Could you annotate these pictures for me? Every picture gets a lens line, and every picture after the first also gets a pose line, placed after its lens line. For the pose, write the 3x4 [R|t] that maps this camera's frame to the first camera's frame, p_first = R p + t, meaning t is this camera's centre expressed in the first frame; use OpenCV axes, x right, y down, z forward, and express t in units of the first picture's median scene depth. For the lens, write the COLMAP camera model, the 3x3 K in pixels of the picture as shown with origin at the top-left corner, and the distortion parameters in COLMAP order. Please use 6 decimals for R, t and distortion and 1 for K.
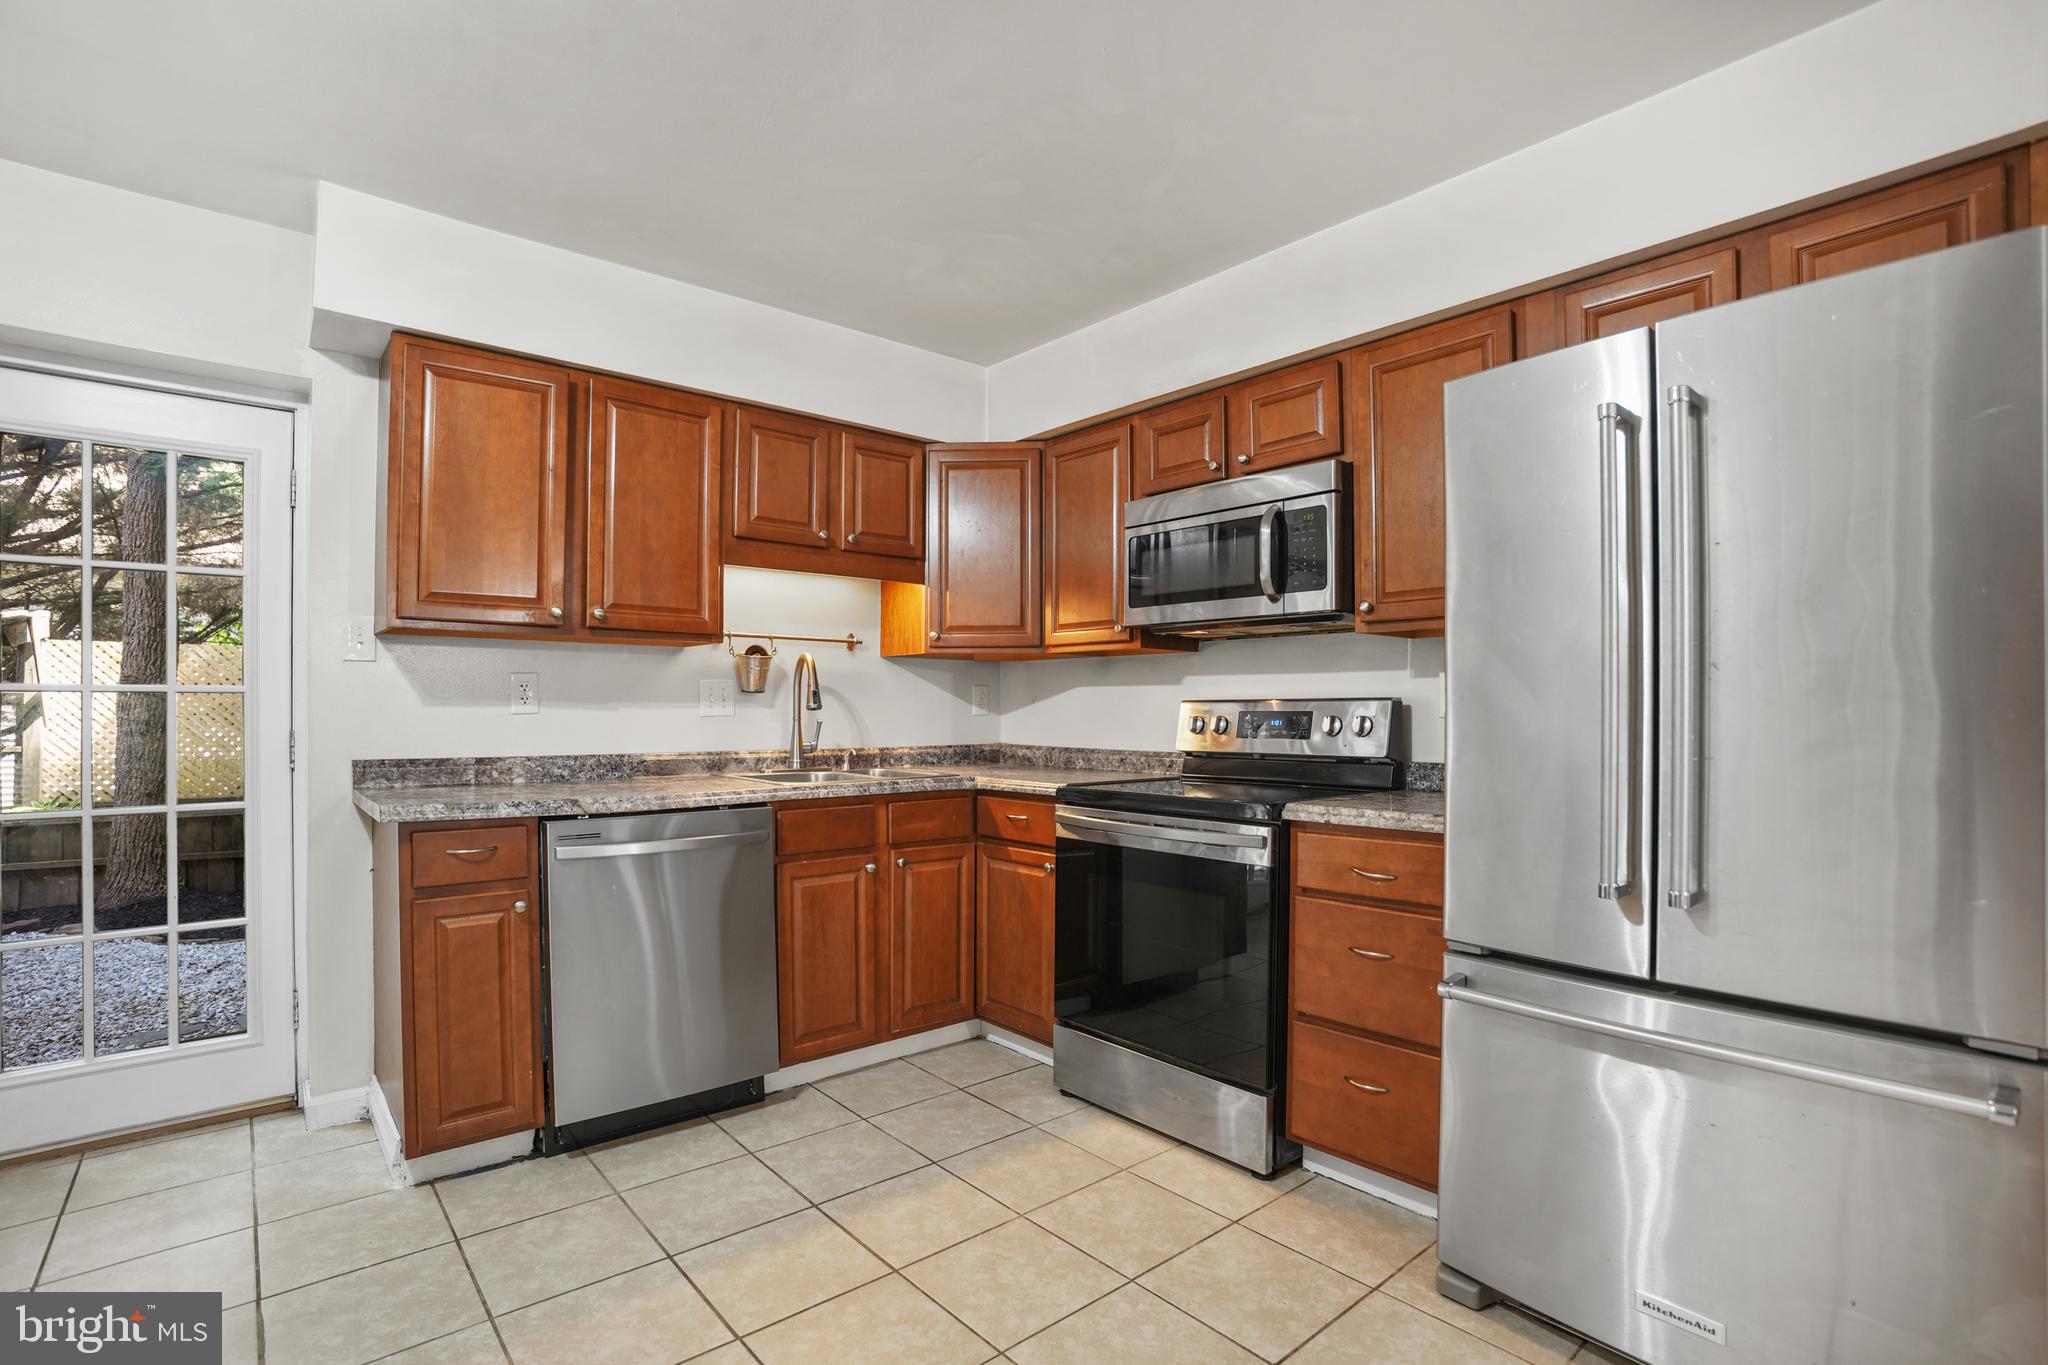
lens RADIAL K [[969.7, 0, 1016.3], [0, 969.7, 699.3], [0, 0, 1]] dist [-0.090655, 0.036675]
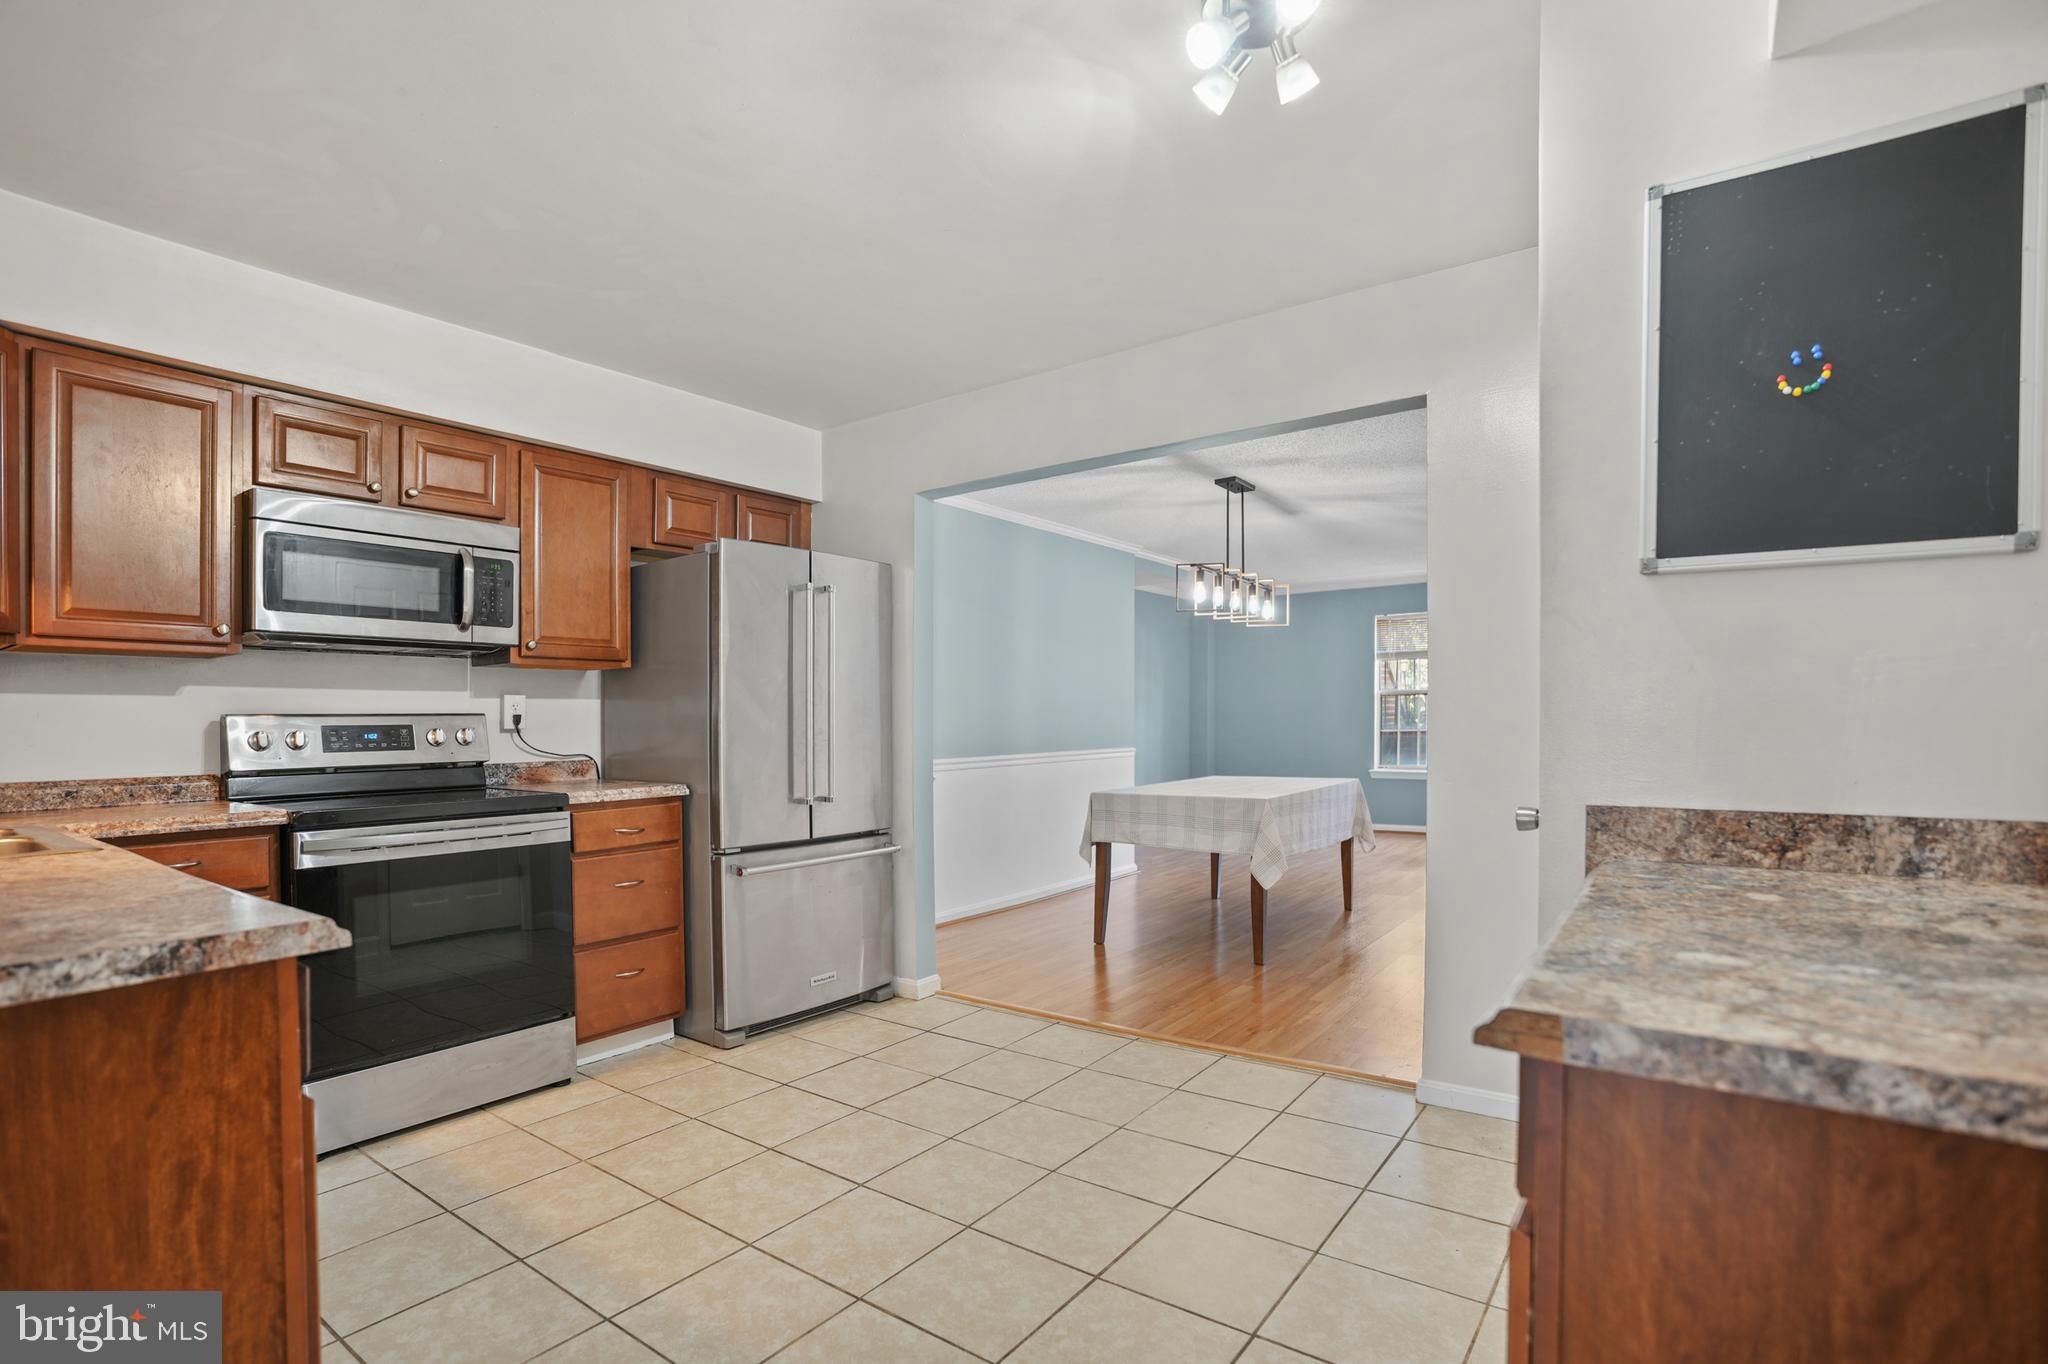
lens RADIAL K [[956.0, 0, 1028.7], [0, 956.0, 671.0], [0, 0, 1]] dist [-0.080748, 0.029680]
pose [[-0.231203, 0.049238, 0.971659, -0.935798], [0.000345, 0.998723, -0.050527, 0.004455], [-0.972905, -0.011347, -0.230925, 0.555147]]
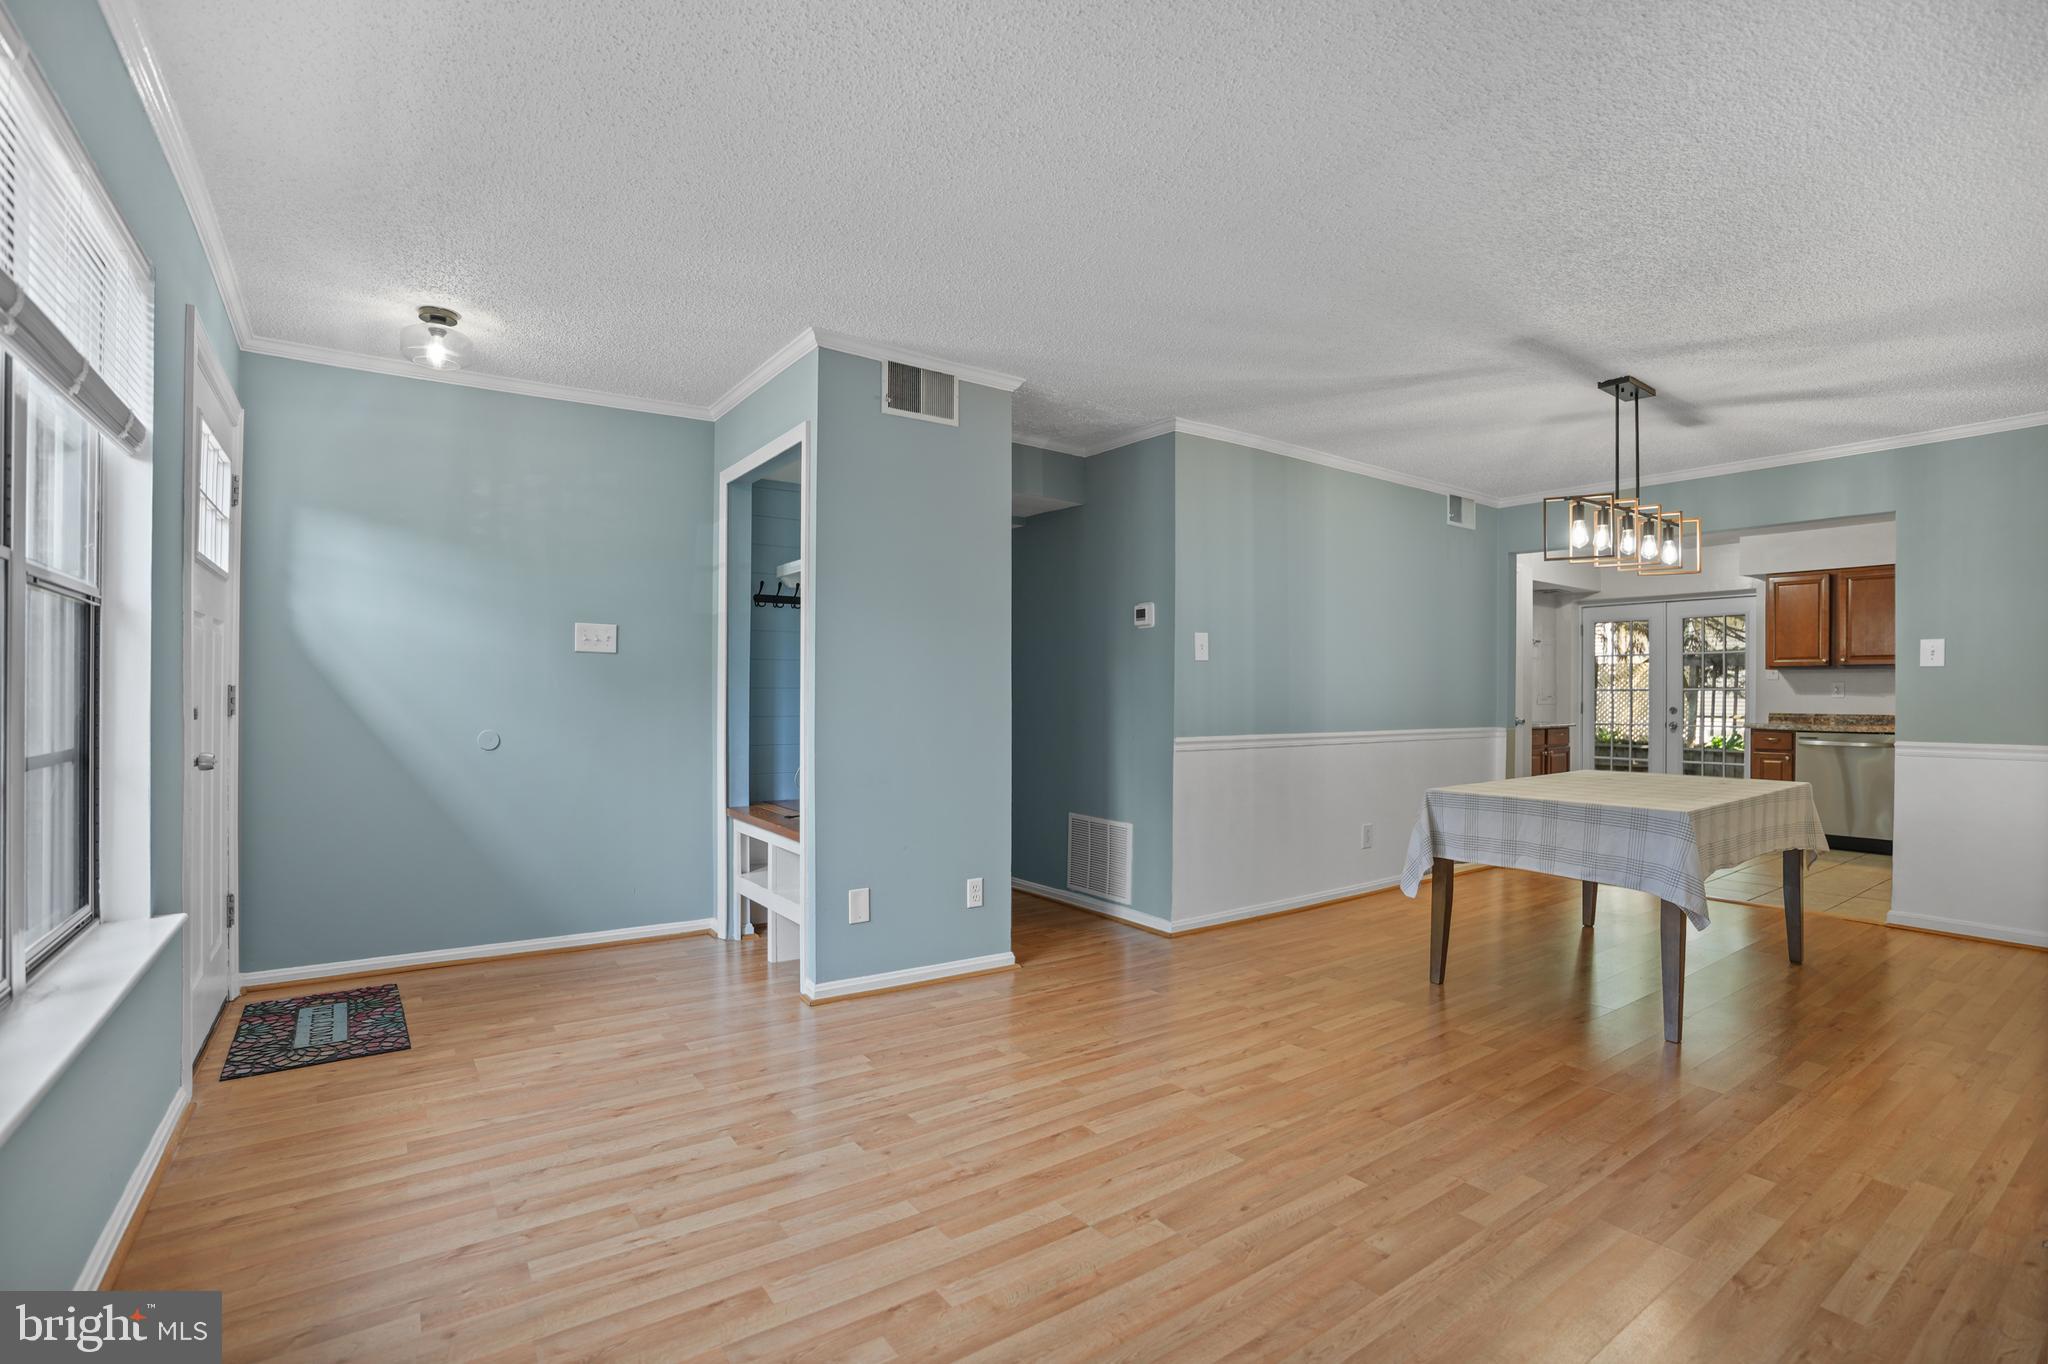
lens RADIAL K [[952.1, 0, 1021.7], [0, 952.1, 691.9], [0, 0, 1]] dist [-0.075626, 0.026091]
pose [[-0.089479, -0.002137, -0.995986, 2.216153], [0.005385, 0.999982, -0.002630, -0.006744], [0.995974, -0.005599, -0.089466, -1.026253]]
